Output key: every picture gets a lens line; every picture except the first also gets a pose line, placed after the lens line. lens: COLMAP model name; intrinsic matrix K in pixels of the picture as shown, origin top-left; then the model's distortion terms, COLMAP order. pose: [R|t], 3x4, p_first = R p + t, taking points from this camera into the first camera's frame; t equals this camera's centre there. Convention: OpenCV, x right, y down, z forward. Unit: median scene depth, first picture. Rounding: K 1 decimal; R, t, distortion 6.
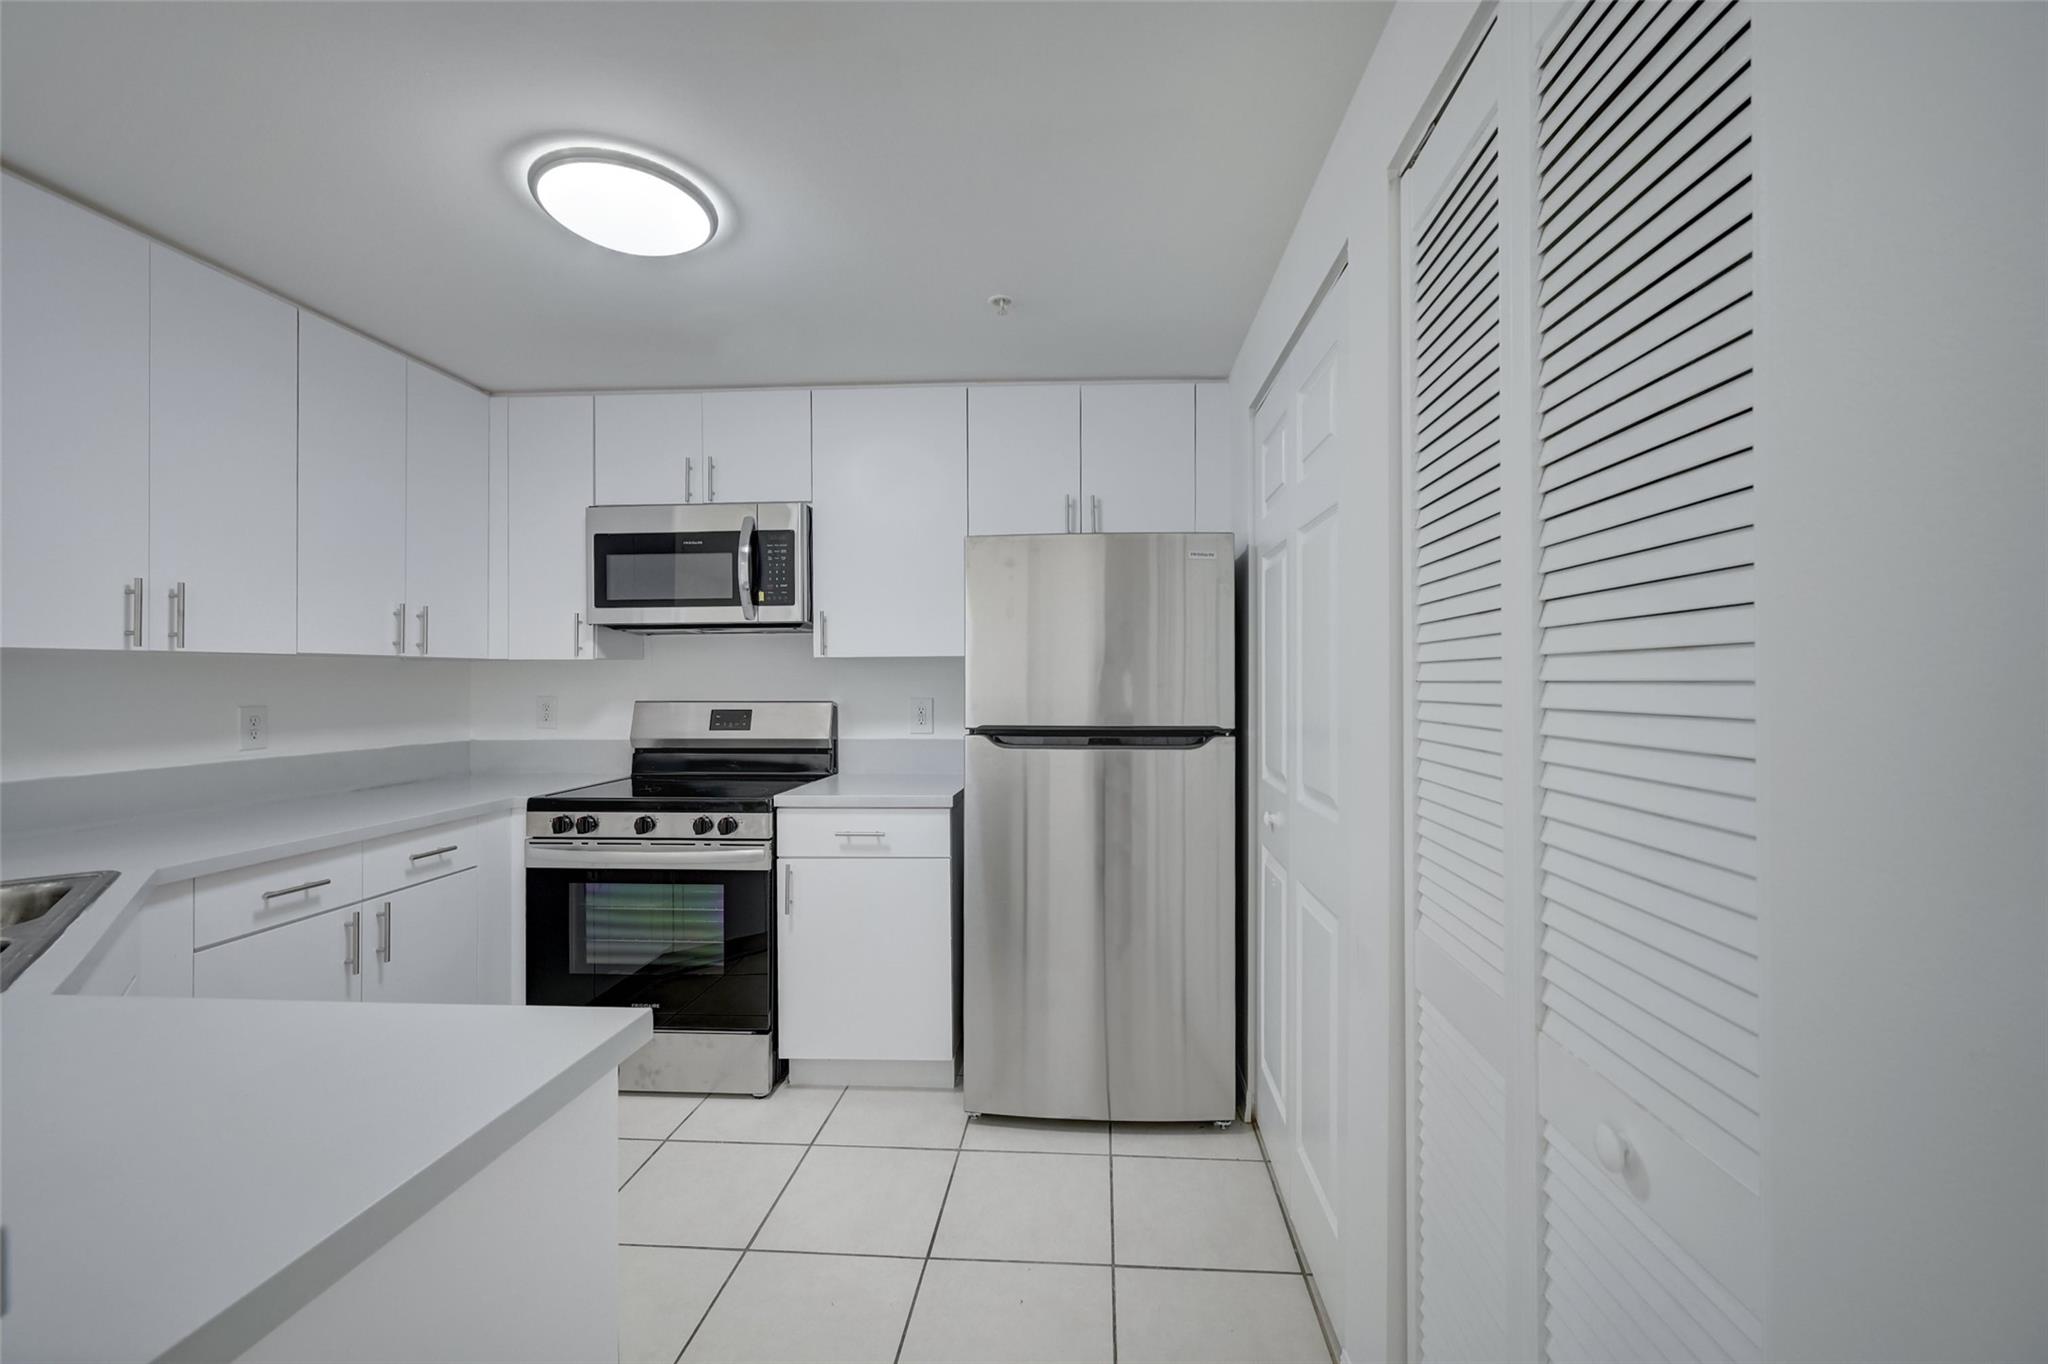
lens RADIAL K [[815.9, 0, 1047.0], [0, 815.9, 678.6], [0, 0, 1]] dist [0.001897, -0.000458]
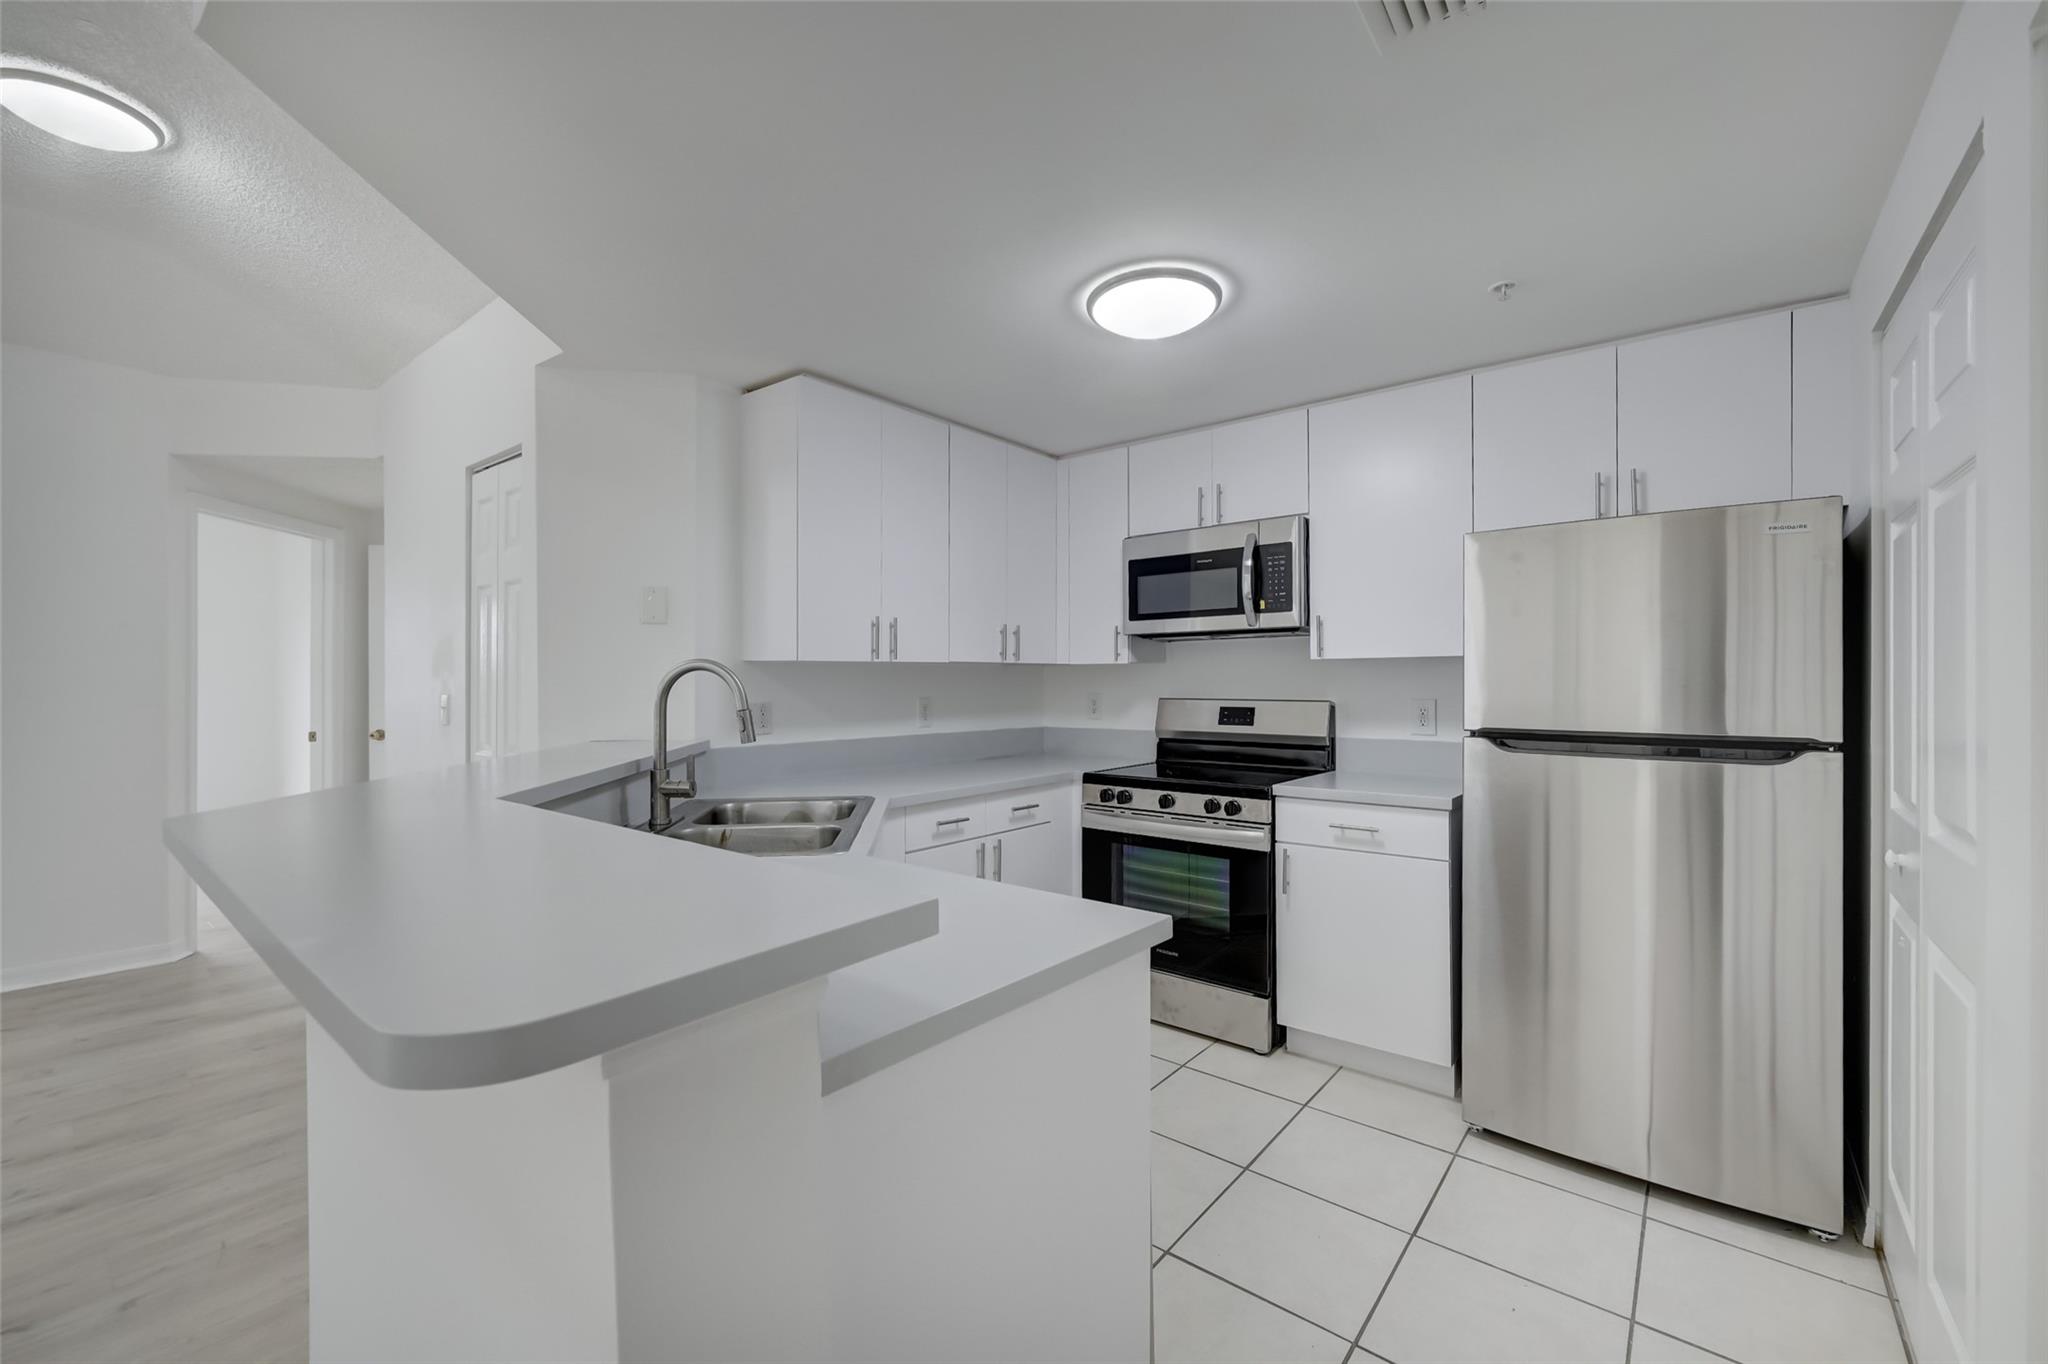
lens RADIAL K [[815.9, 0, 1026.4], [0, 815.9, 680.0], [0, 0, 1]] dist [0.001897, -0.000458]
pose [[0.809114, 0.000172, -0.587652, 0.045290], [0.001126, 0.999998, 0.001842, -0.001402], [0.587651, -0.002152, 0.809112, -0.090431]]
